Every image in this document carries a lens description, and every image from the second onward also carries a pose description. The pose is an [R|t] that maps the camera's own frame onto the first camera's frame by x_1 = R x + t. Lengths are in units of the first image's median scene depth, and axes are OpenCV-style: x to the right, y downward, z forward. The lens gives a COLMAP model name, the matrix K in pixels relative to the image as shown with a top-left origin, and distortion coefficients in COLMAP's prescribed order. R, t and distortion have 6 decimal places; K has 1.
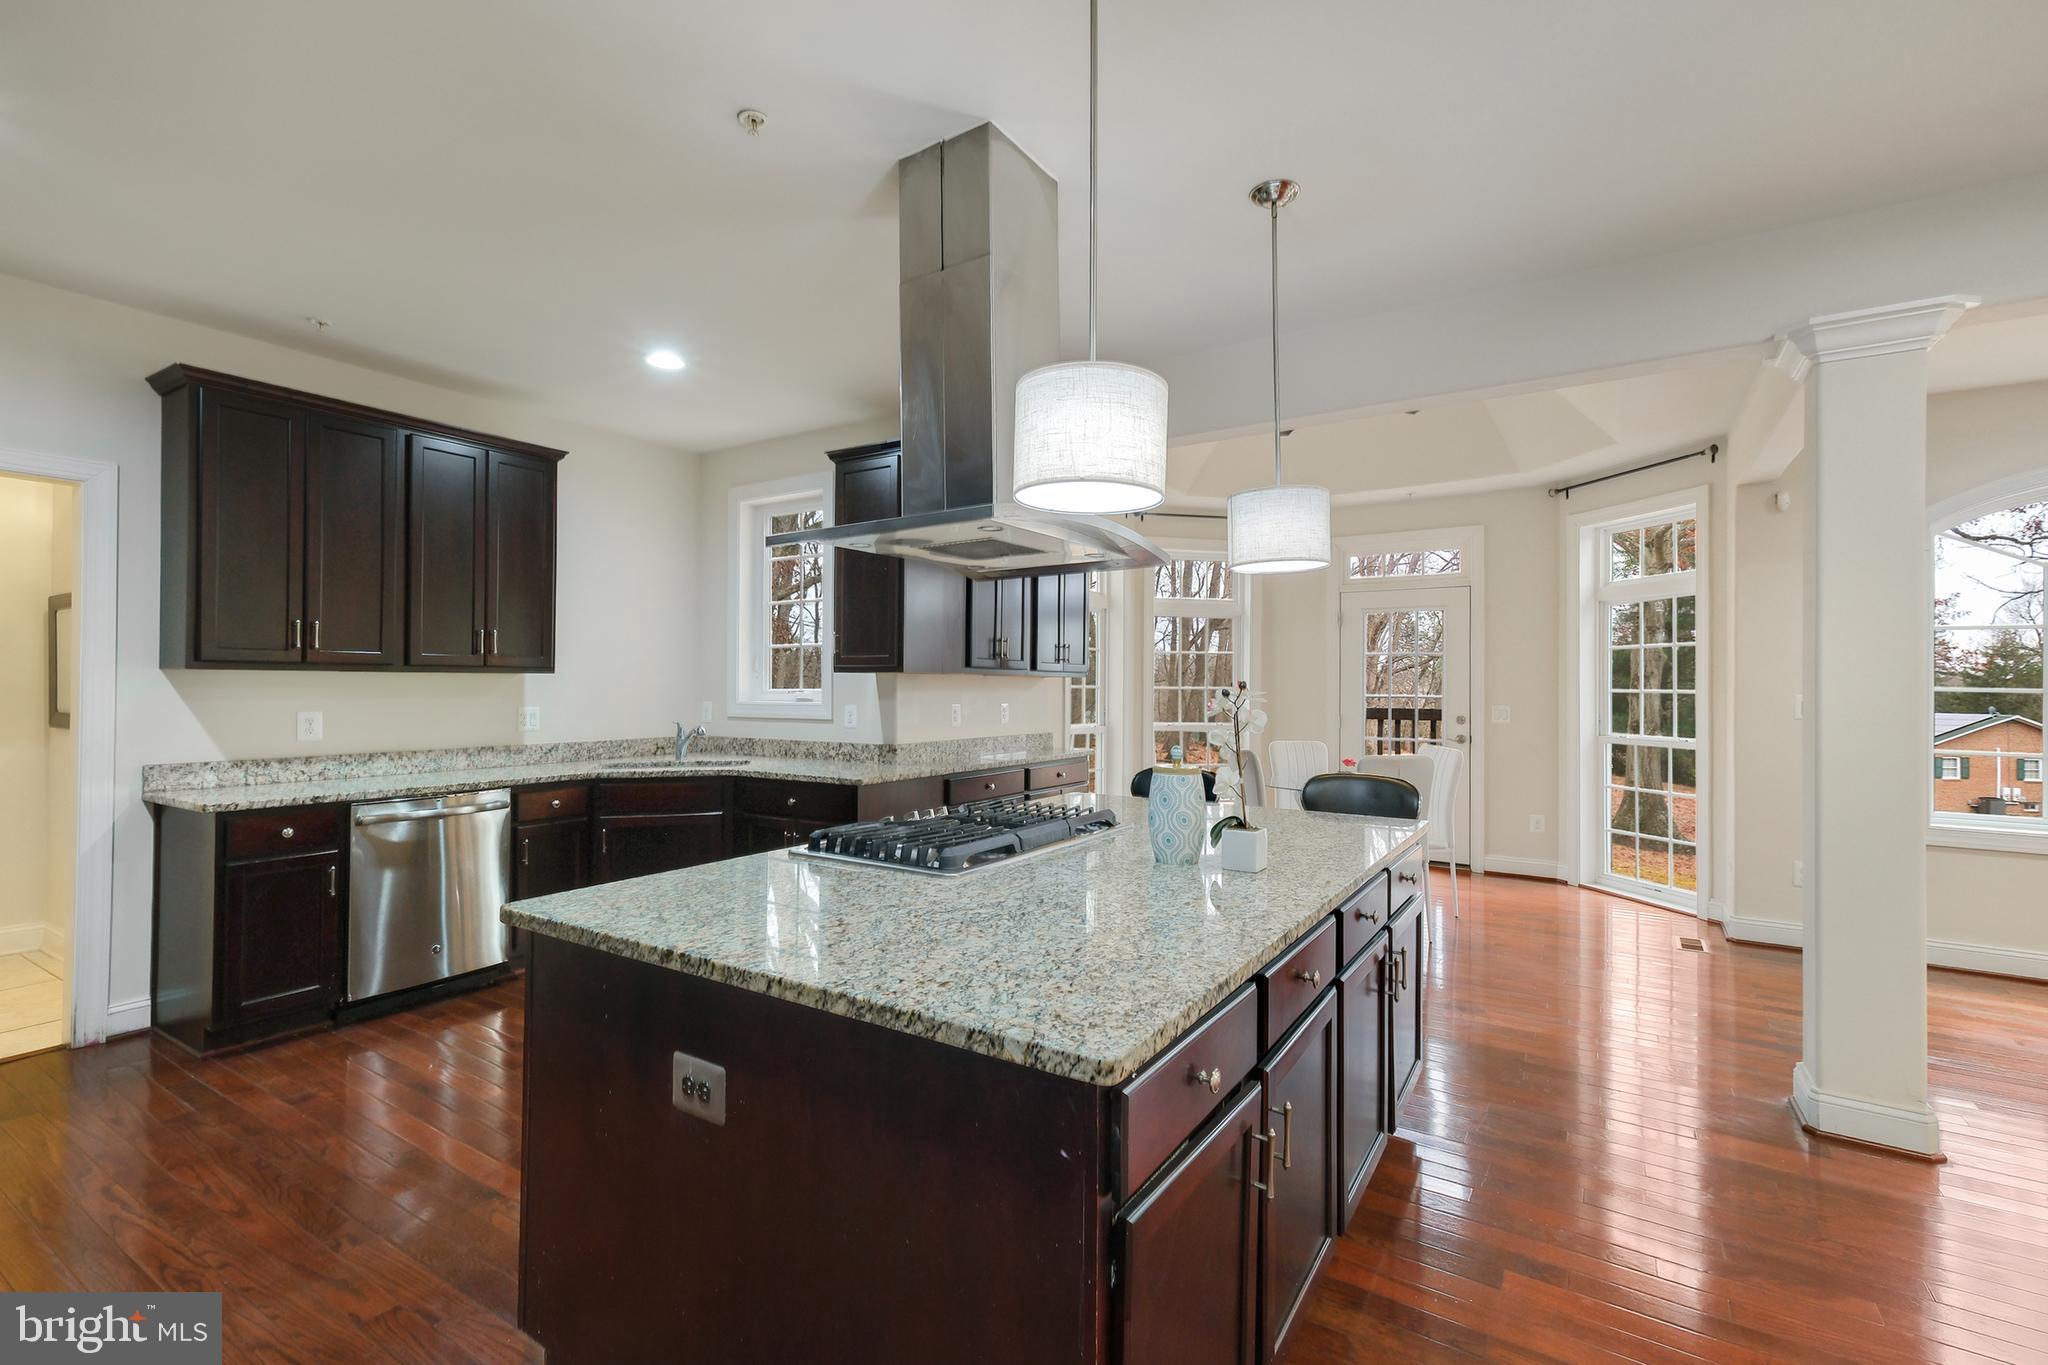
lens RADIAL K [[912.8, 0, 1031.5], [0, 912.8, 677.5], [0, 0, 1]] dist [0.022622, -0.000028]
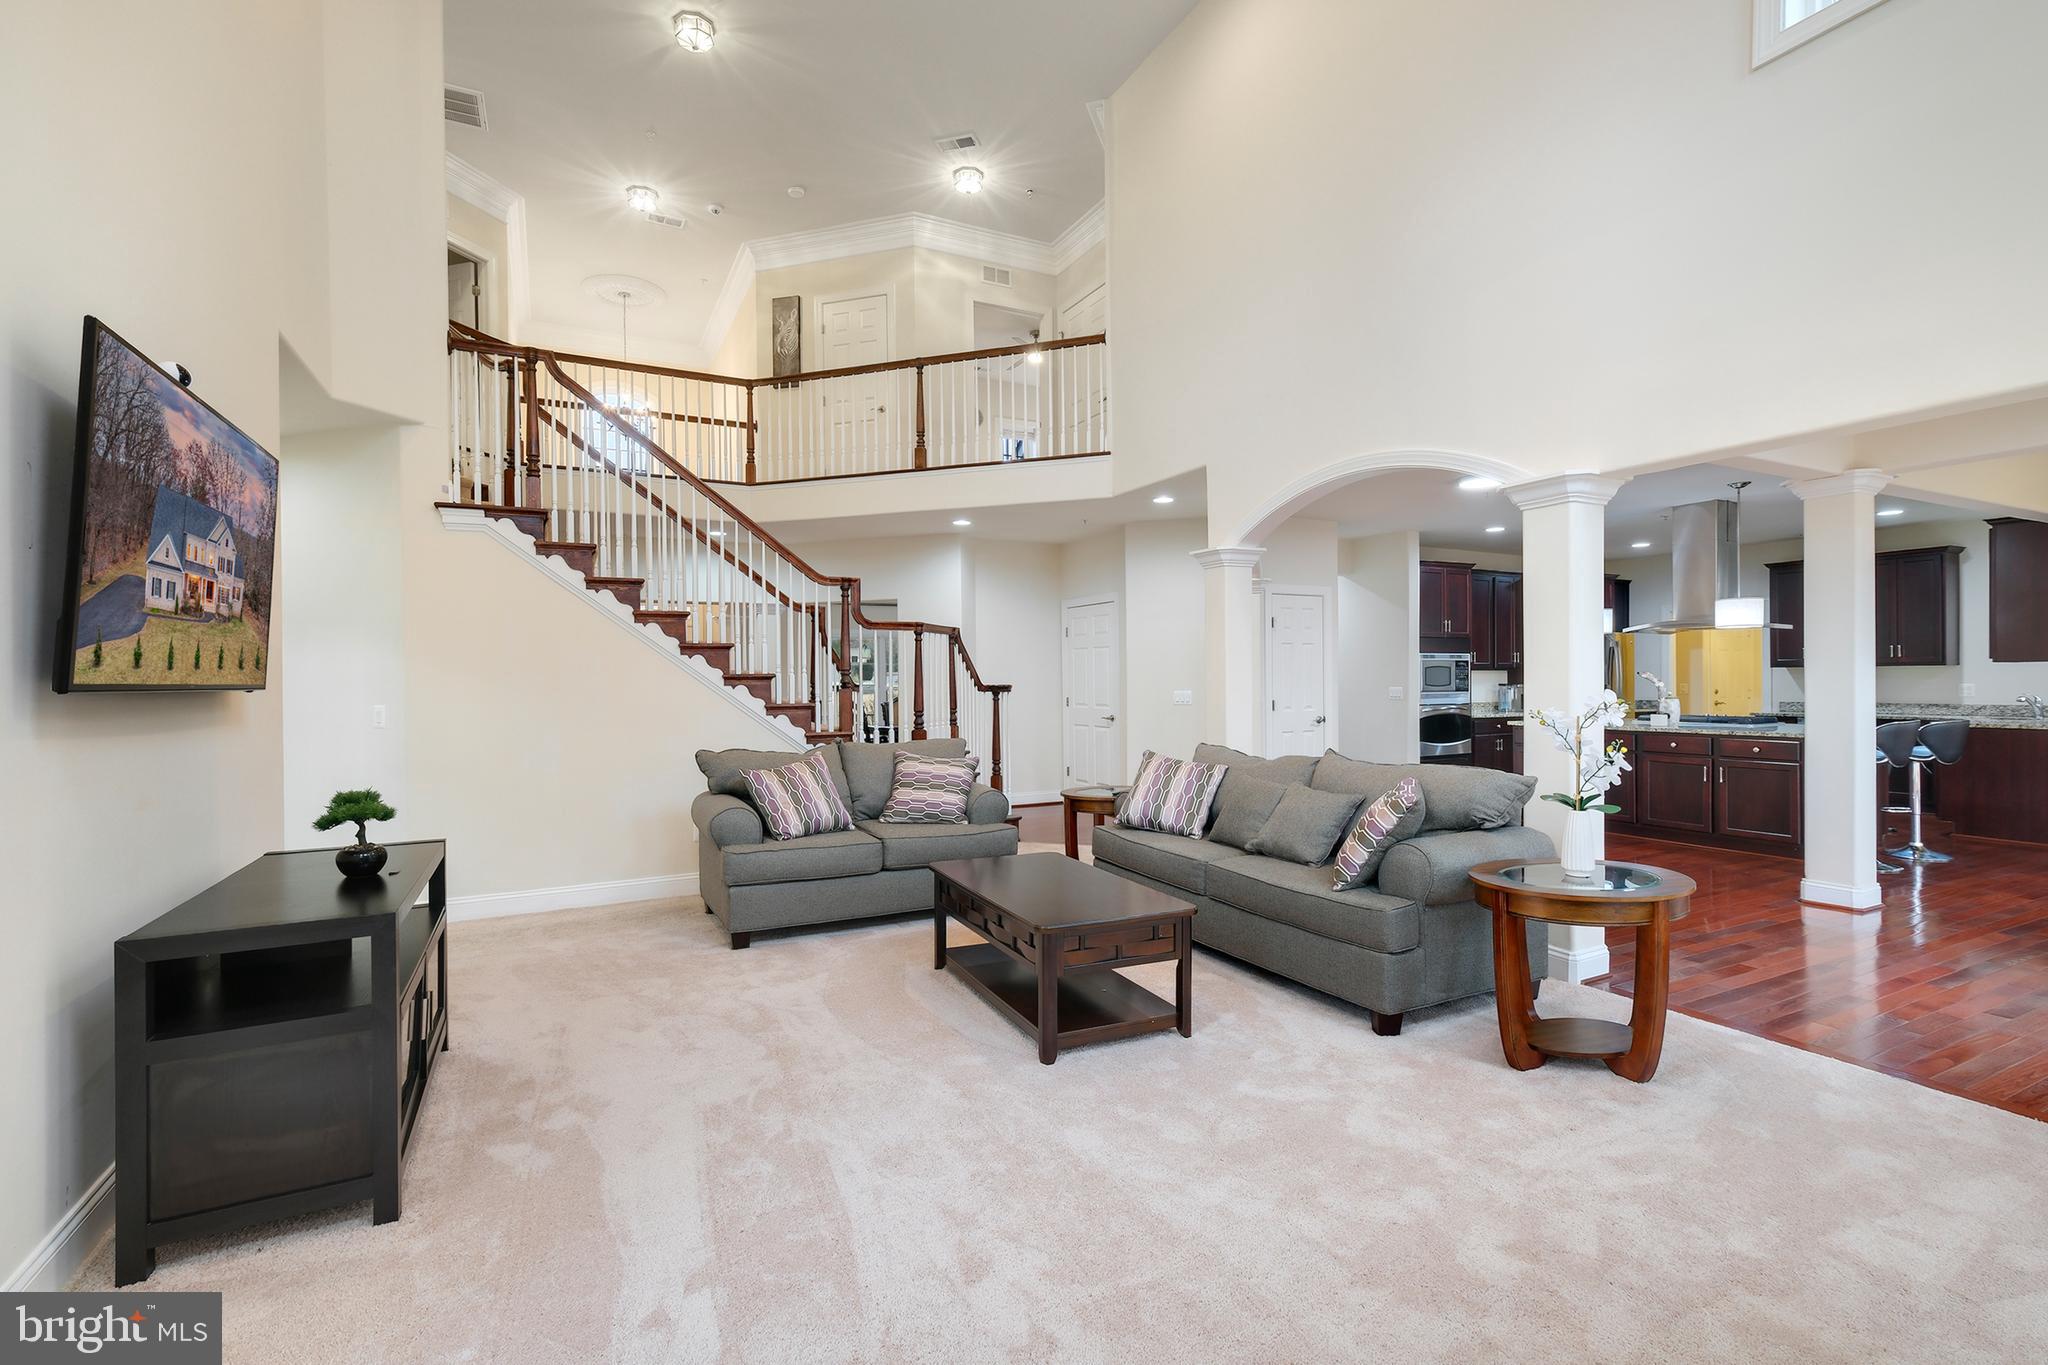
lens RADIAL K [[903.2, 0, 1010.9], [0, 903.2, 682.9], [0, 0, 1]] dist [0.003040, 0.000175]
pose [[-0.519780, 0.000076, -0.854300, 1.702953], [0.008512, 0.999951, -0.005091, 0.019286], [0.854258, -0.009918, -0.519755, 0.266678]]
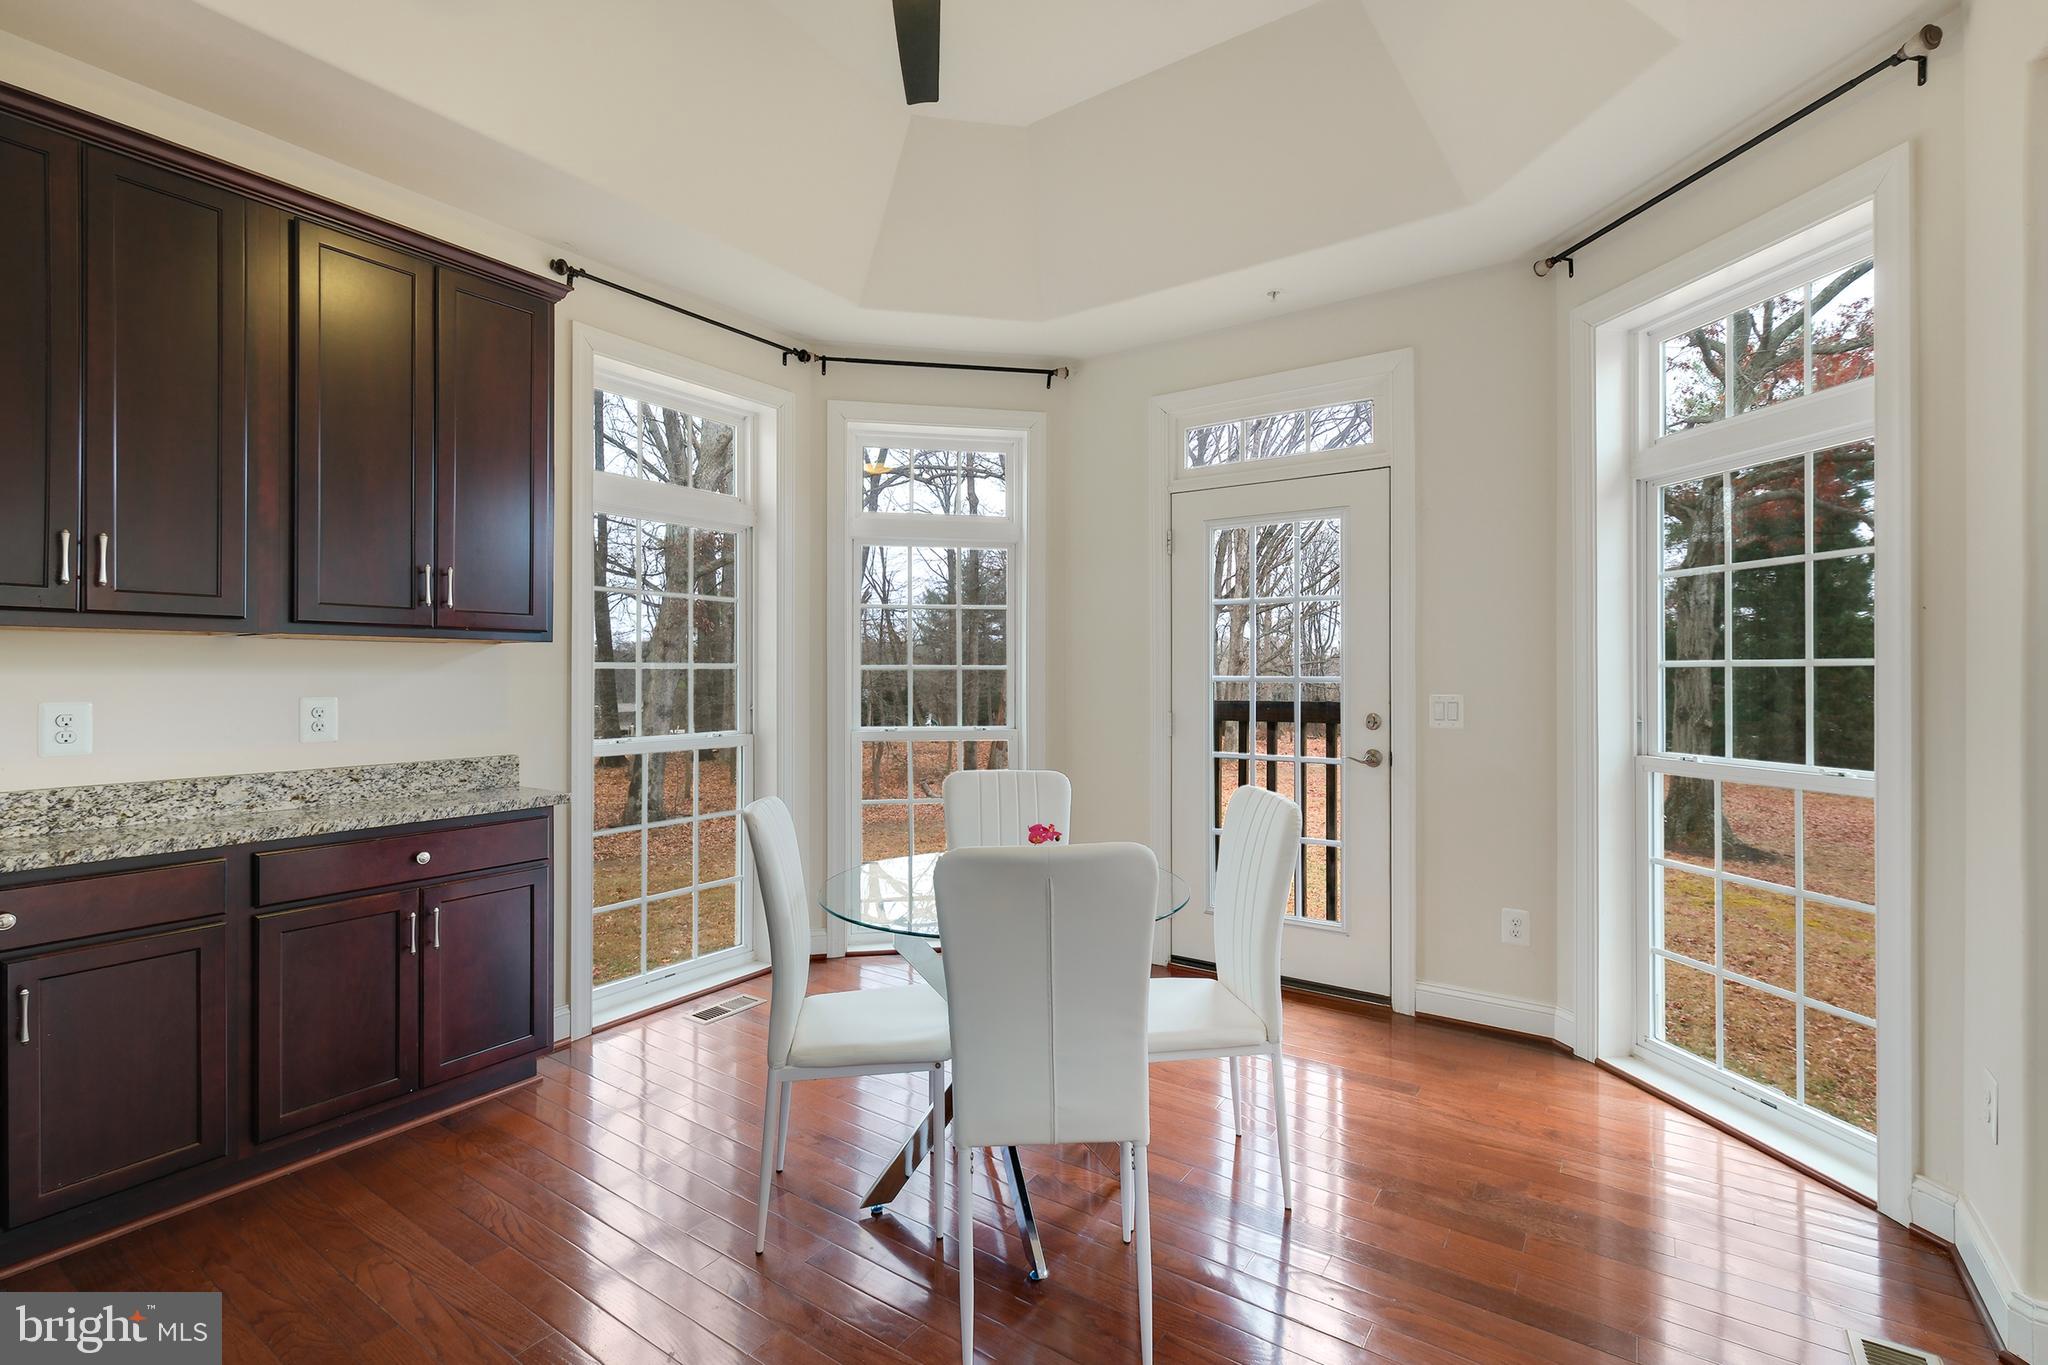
lens RADIAL K [[911.8, 0, 1029.3], [0, 911.8, 676.9], [0, 0, 1]] dist [0.000202, -0.000168]
pose [[0.999343, -0.007630, -0.035419, 0.347102], [0.007966, 0.999925, 0.009350, 0.016106], [0.035345, -0.009626, 0.999329, 0.564129]]
